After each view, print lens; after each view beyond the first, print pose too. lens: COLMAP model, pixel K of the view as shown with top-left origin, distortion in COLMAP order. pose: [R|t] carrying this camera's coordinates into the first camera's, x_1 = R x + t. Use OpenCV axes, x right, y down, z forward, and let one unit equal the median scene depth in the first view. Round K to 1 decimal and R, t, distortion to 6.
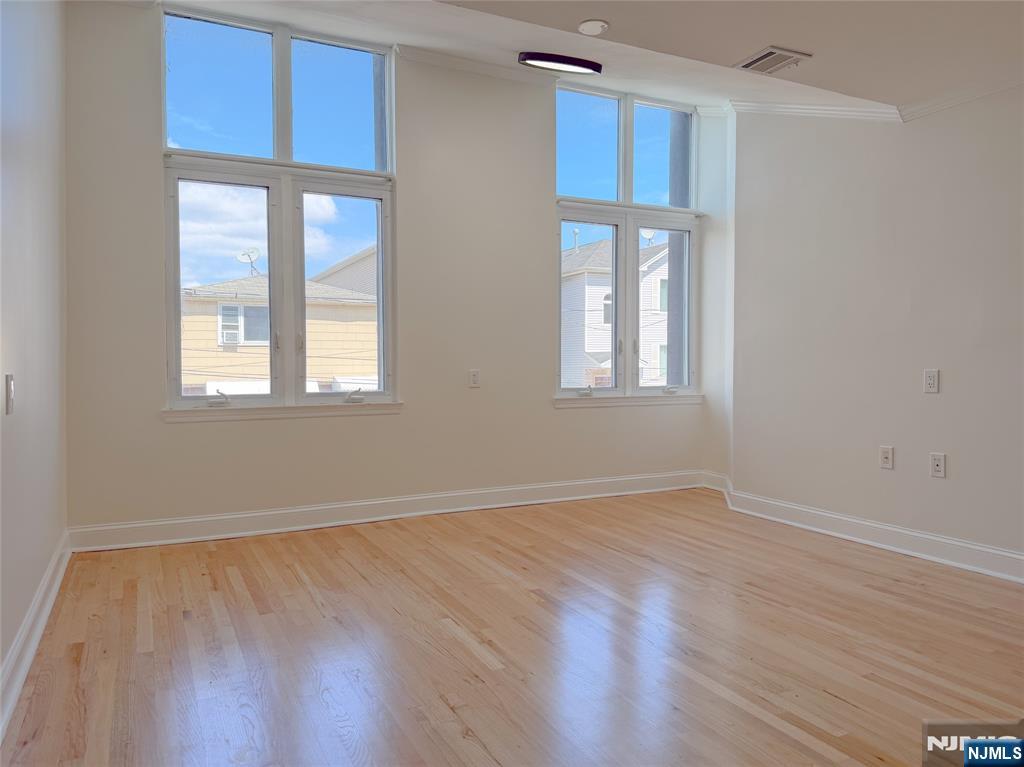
lens RADIAL K [[735.0, 0, 520.9], [0, 735.0, 379.8], [0, 0, 1]] dist [0.057343, -0.085657]
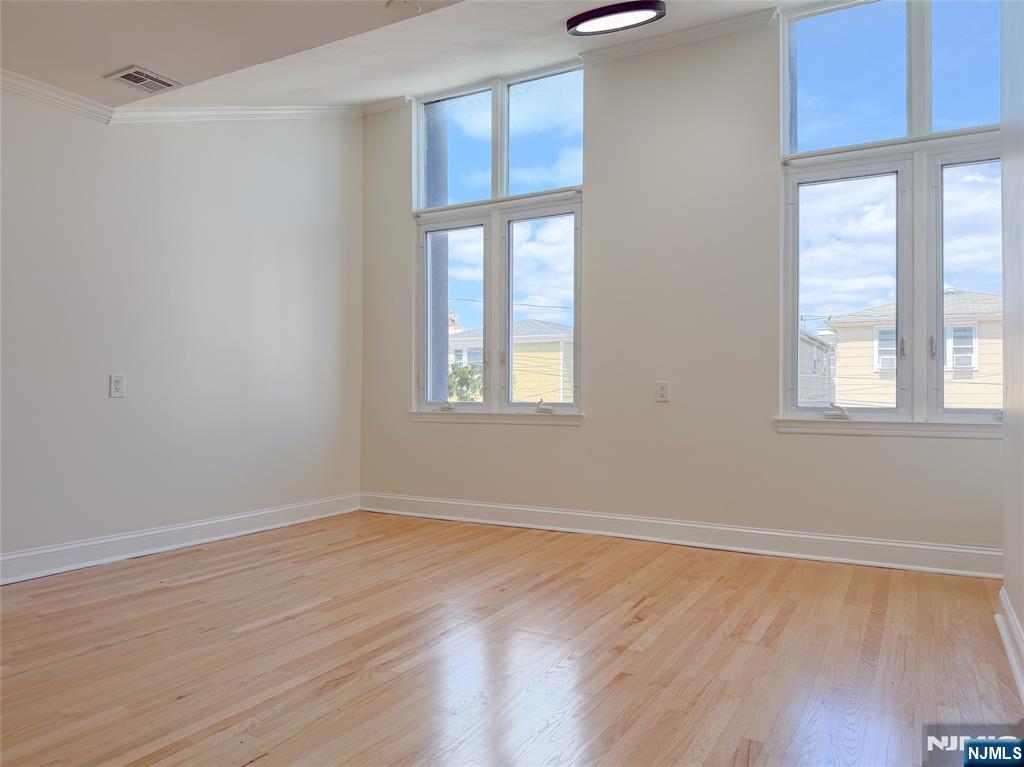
lens RADIAL K [[735.0, 0, 497.7], [0, 735.0, 385.9], [0, 0, 1]] dist [0.057343, -0.085657]
pose [[0.547431, -0.003760, -0.836843, 0.703558], [-0.024771, 0.999479, -0.020695, 0.018415], [0.836484, 0.032058, 0.547052, 0.437595]]
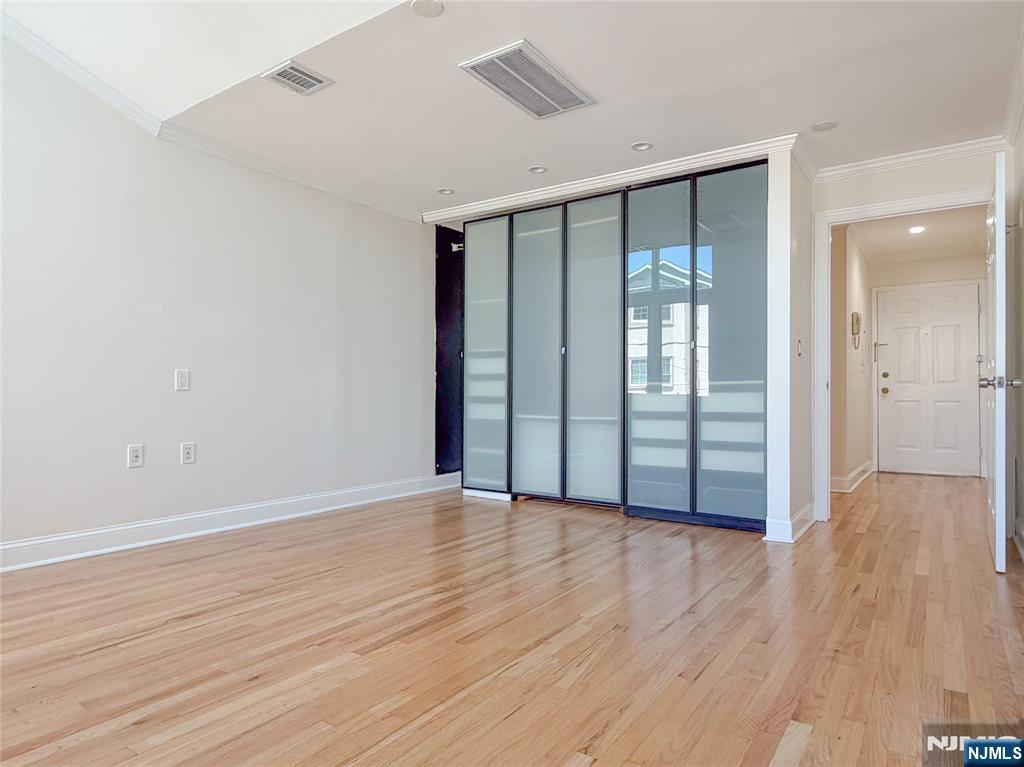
lens RADIAL K [[625.2, 0, 504.1], [0, 625.2, 388.7], [0, 0, 1]] dist [-0.011262, 0.001785]
pose [[-0.473991, 0.003959, 0.880521, -0.495683], [0.013837, 0.999900, 0.002952, 0.017014], [-0.880421, 0.013583, -0.473998, 0.961030]]
